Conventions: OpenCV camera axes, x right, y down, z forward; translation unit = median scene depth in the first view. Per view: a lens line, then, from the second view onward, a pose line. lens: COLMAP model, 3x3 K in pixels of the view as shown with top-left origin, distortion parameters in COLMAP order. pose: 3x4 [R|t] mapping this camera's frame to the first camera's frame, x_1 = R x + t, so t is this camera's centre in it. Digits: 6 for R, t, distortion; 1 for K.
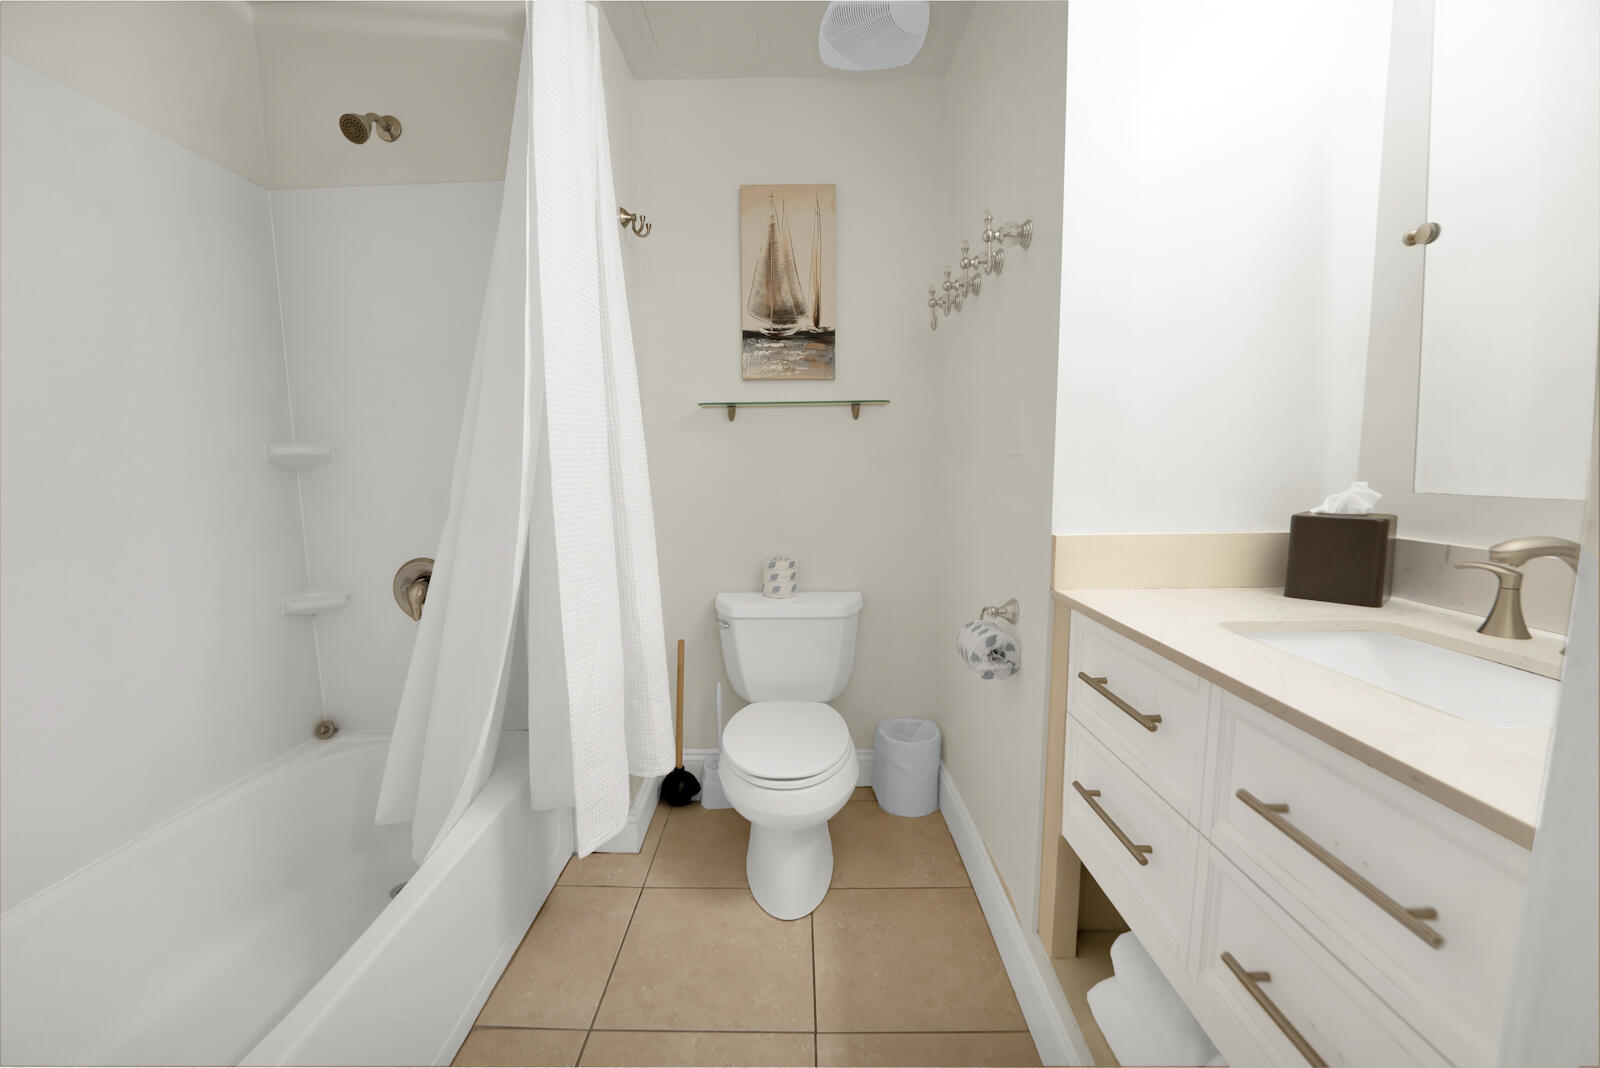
lens RADIAL K [[648.3, 0, 798.4], [0, 648.3, 538.6], [0, 0, 1]] dist [-0.031317, 0.003718]
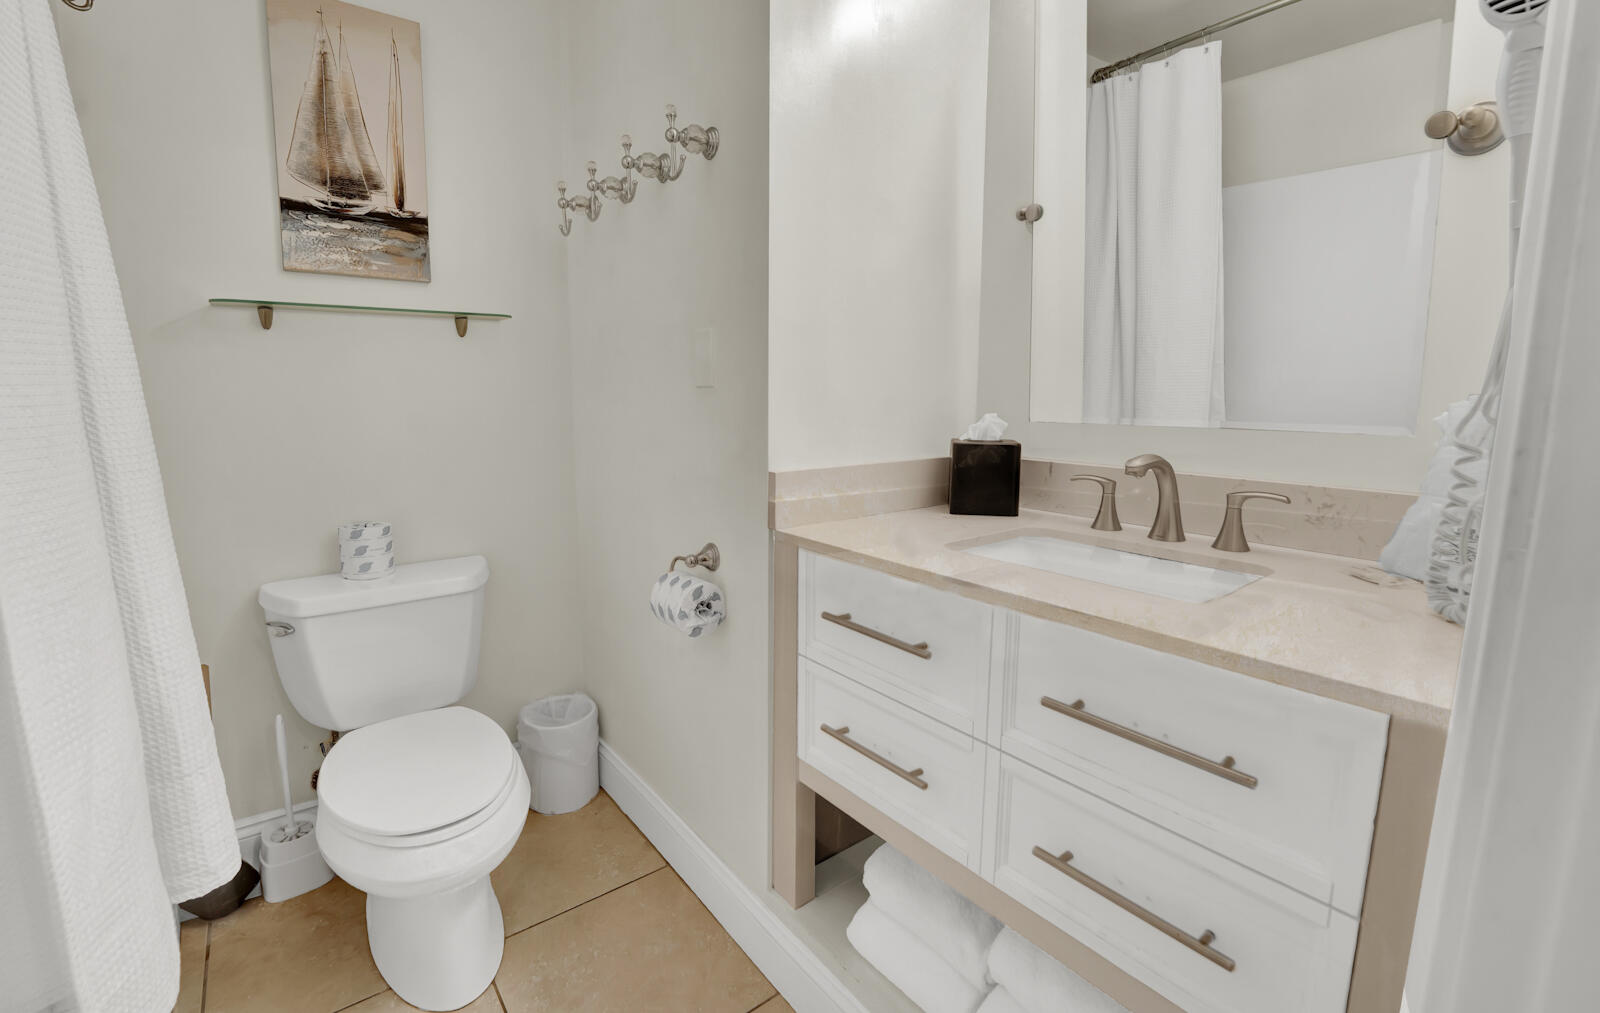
lens RADIAL K [[684.1, 0, 808.9], [0, 684.1, 483.0], [0, 0, 1]] dist [-0.029230, 0.000016]
pose [[0.786842, -0.068933, 0.613293, -0.100673], [0.059470, 0.997587, 0.035829, -0.012893], [-0.614283, 0.008281, 0.789042, 0.101750]]
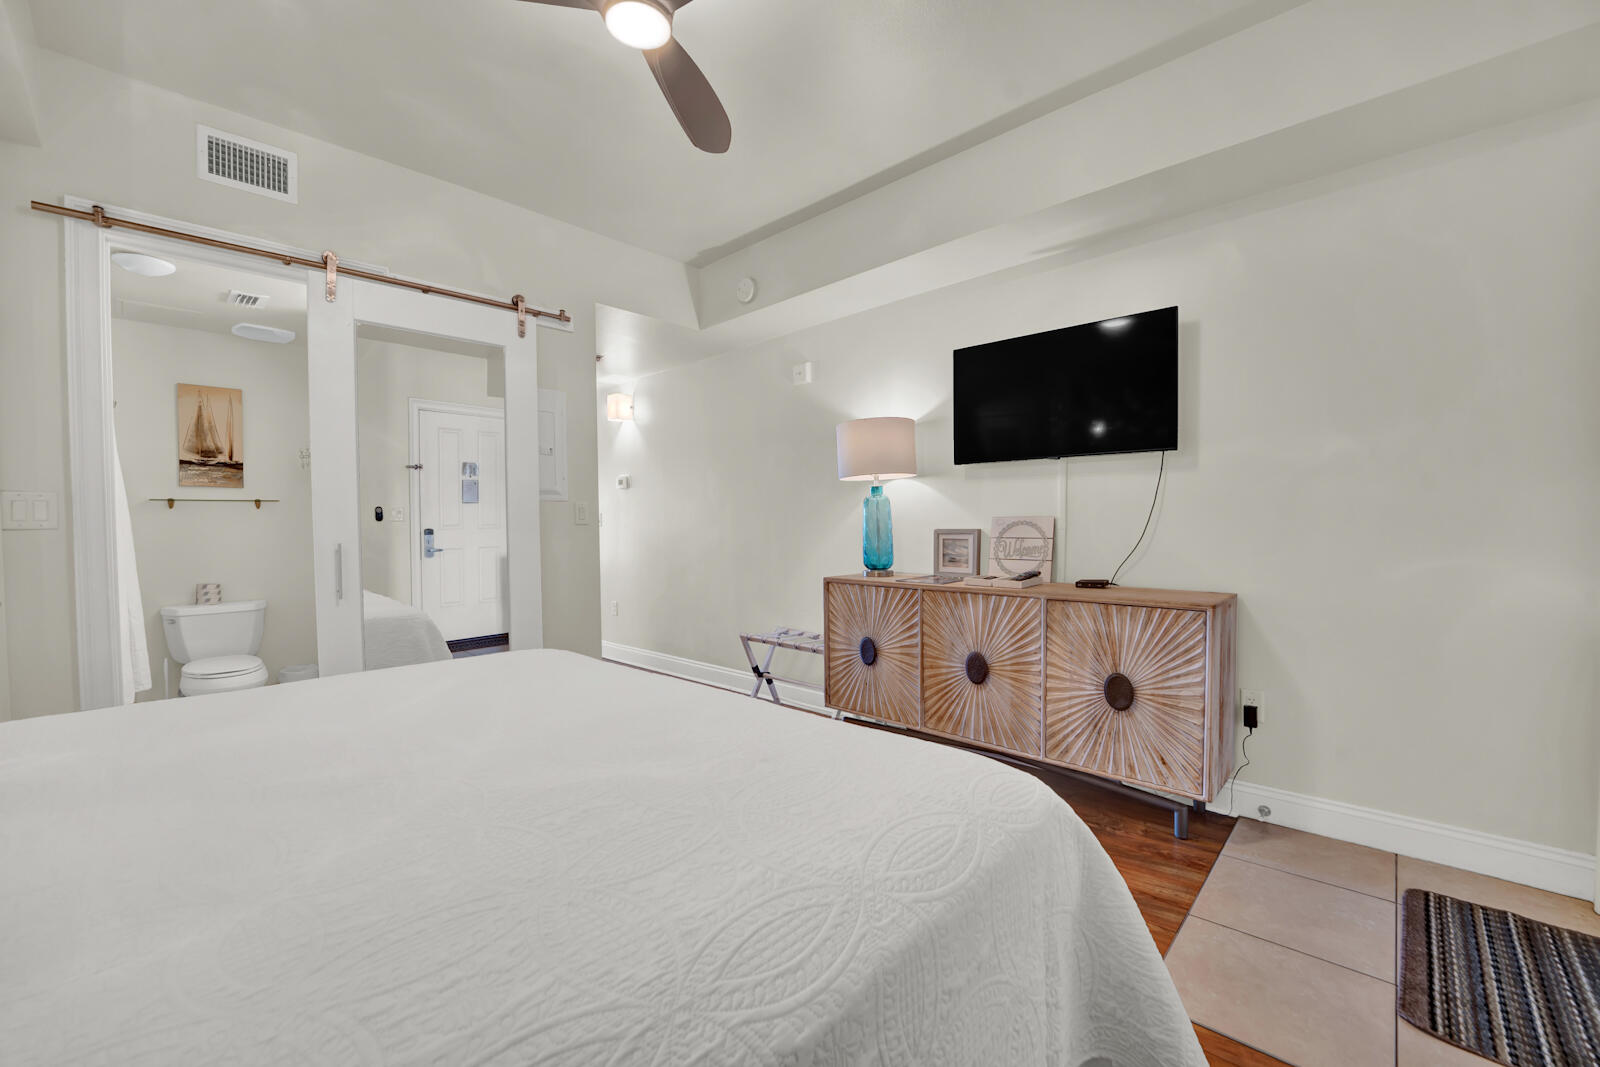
lens RADIAL K [[648.3, 0, 793.3], [0, 648.3, 546.7], [0, 0, 1]] dist [-0.031317, 0.003718]
pose [[0.691143, -0.017335, 0.722510, -0.181120], [0.086640, 0.994490, -0.059018, 0.178536], [-0.717506, 0.103388, 0.688837, -1.457599]]
